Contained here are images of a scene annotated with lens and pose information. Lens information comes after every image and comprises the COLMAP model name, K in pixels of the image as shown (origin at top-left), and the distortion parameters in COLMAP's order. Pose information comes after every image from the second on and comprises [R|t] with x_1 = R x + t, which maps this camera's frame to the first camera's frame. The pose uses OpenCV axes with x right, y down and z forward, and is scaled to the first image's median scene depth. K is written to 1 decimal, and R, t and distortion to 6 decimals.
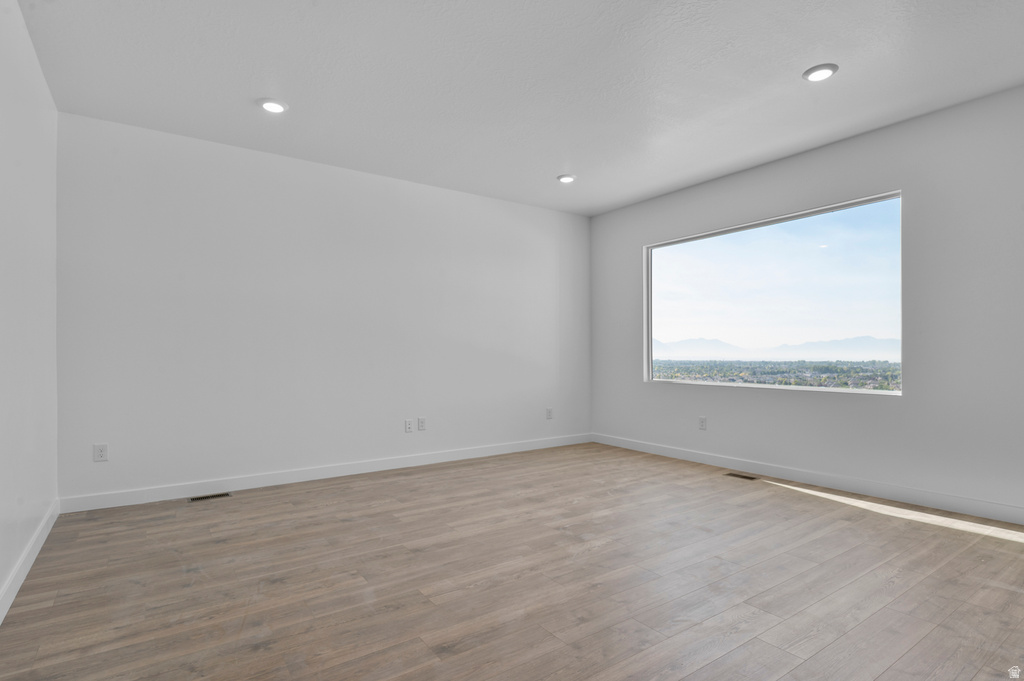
lens RADIAL K [[510.9, 0, 515.6], [0, 510.9, 347.7], [0, 0, 1]] dist [0.000241, -0.000358]
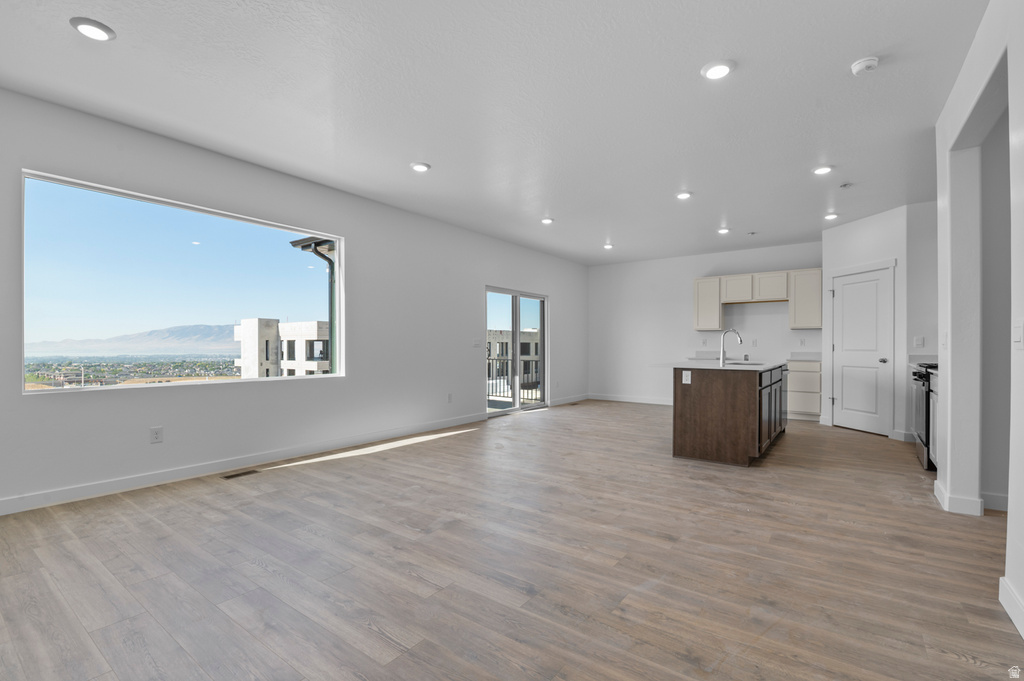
lens RADIAL K [[472.9, 0, 504.2], [0, 472.9, 349.9], [0, 0, 1]] dist [-0.010661, -0.001417]
pose [[-0.306564, -0.005986, 0.951831, -0.859512], [-0.010215, 0.999943, 0.002998, 0.013640], [-0.951795, -0.008804, -0.306608, 1.234344]]
